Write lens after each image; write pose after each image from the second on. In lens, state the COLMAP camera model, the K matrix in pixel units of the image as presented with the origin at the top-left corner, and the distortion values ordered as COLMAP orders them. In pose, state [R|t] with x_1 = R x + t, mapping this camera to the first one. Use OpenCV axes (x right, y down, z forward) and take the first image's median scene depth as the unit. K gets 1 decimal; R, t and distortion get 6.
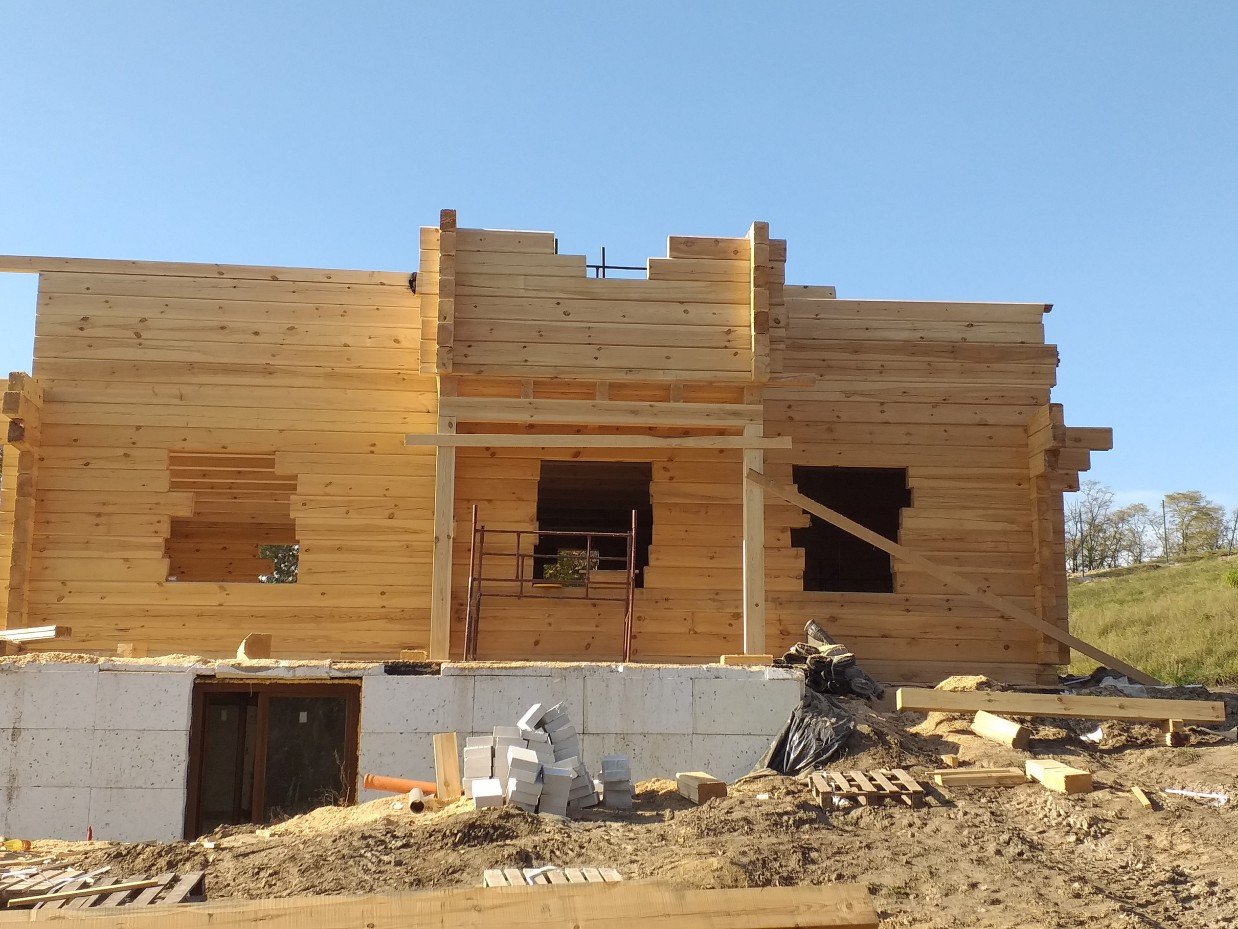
lens RADIAL K [[1661.8, 0, 617.2], [0, 1661.8, 432.6], [0, 0, 1]] dist [0.322692, -1.001002]
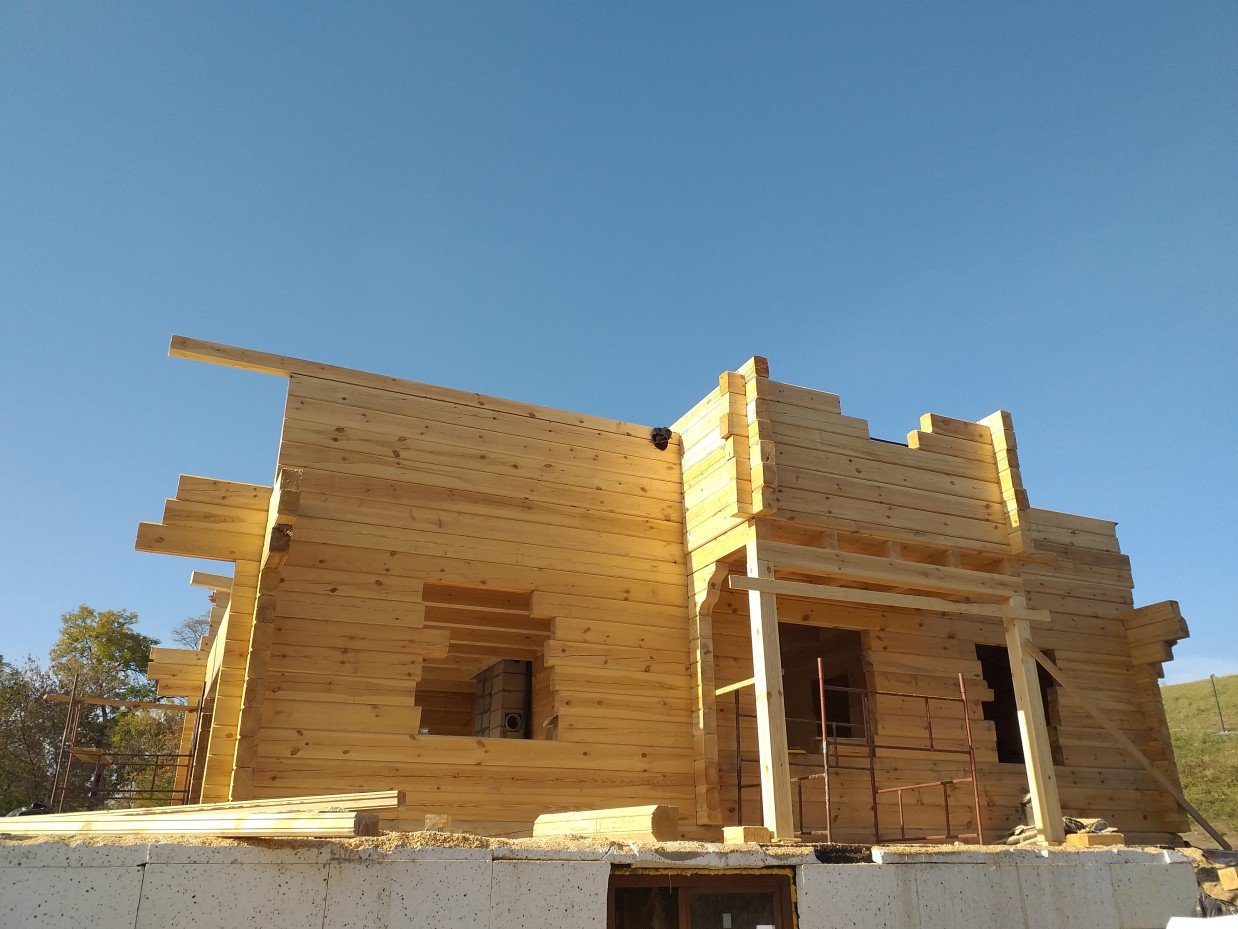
lens RADIAL K [[972.2, 0, 620.2], [0, 972.2, 450.8], [0, 0, 1]] dist [0.104235, -0.164927]
pose [[0.940317, 0.119030, 0.318805, -0.341590], [-0.050434, 0.975231, -0.215360, 0.049514], [-0.336543, 0.186428, 0.923030, 0.475202]]
